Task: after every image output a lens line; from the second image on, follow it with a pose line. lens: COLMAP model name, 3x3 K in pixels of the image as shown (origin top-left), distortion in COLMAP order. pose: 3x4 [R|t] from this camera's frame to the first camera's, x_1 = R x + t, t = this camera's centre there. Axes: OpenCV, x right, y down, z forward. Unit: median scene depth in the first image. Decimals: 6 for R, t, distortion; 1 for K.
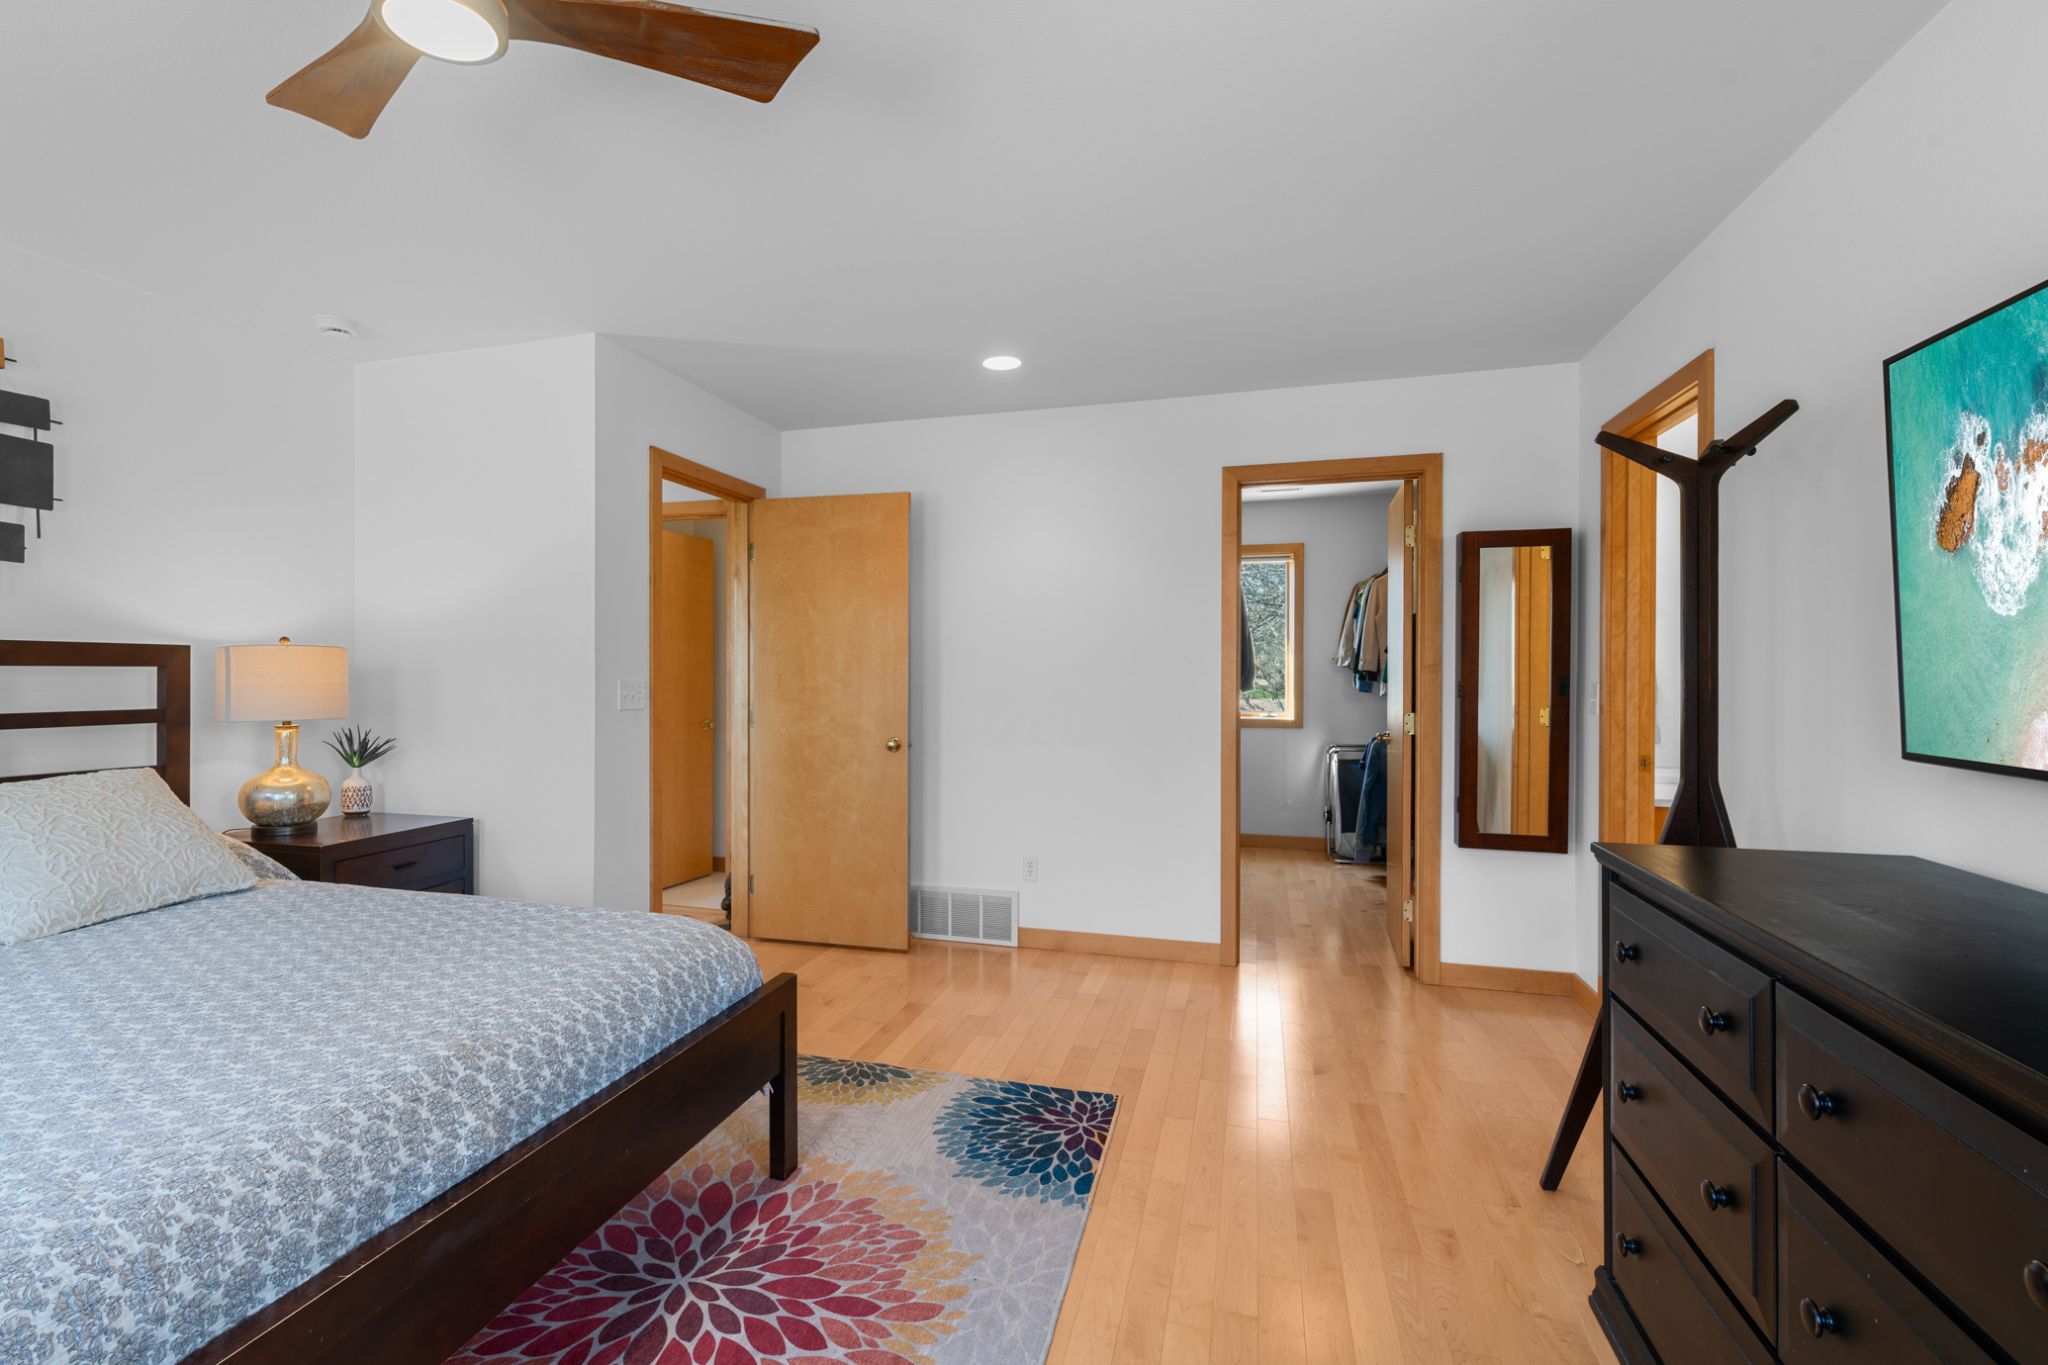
lens RADIAL K [[888.2, 0, 1005.1], [0, 888.2, 673.9], [0, 0, 1]] dist [0.000721, -0.000743]
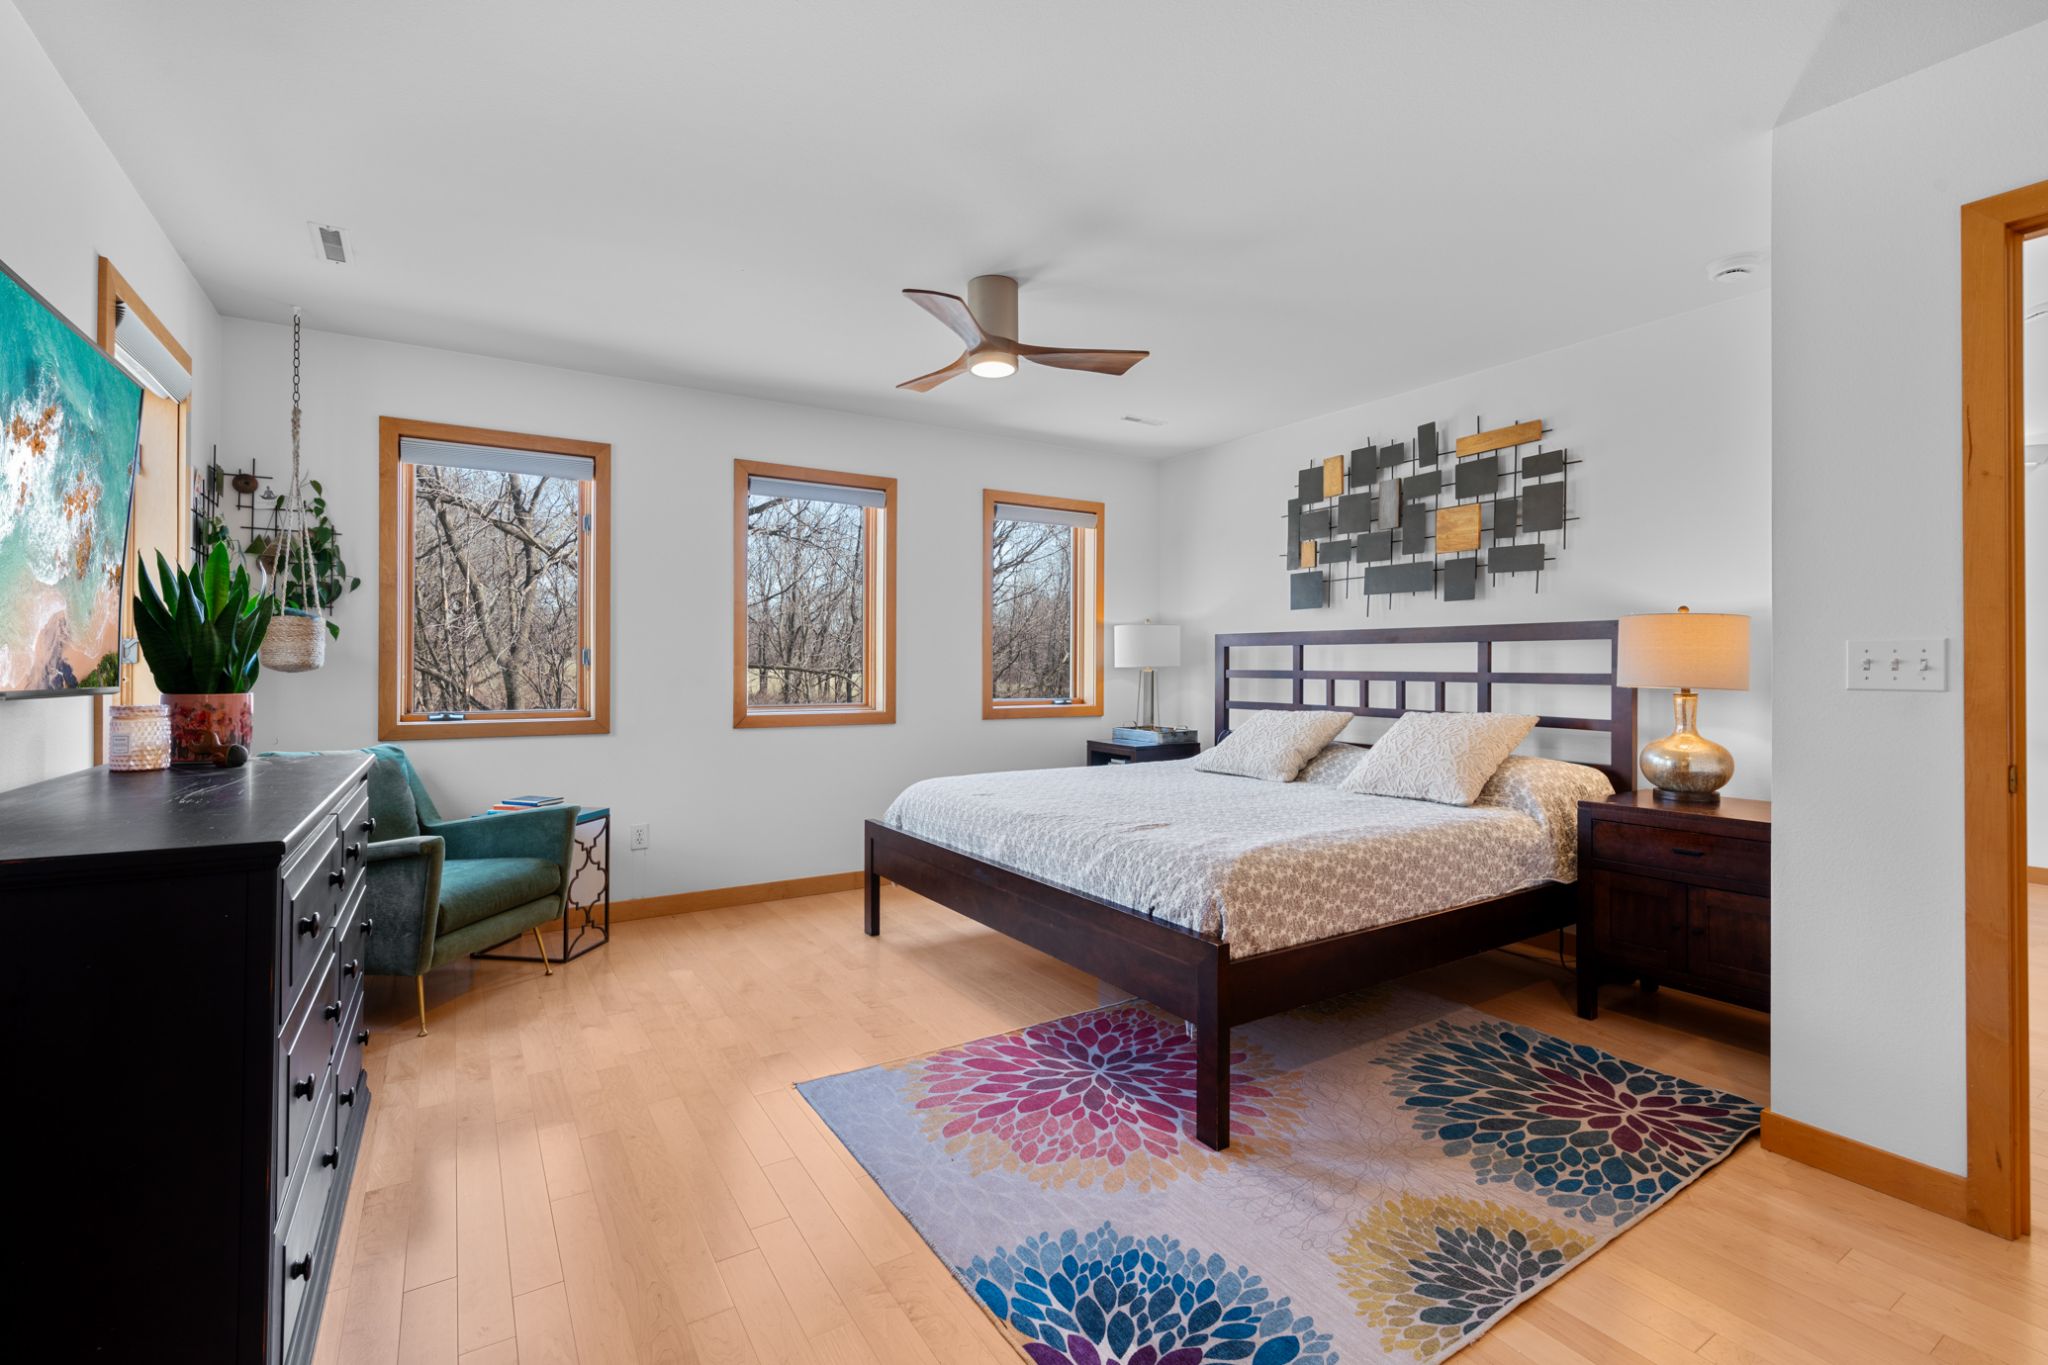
lens RADIAL K [[888.2, 0, 1004.8], [0, 888.2, 678.7], [0, 0, 1]] dist [0.000721, -0.000743]
pose [[-0.670504, 0.008146, -0.741861, 0.648601], [0.002294, 0.999958, 0.008907, 0.042795], [0.741902, 0.004271, -0.670494, 1.536448]]
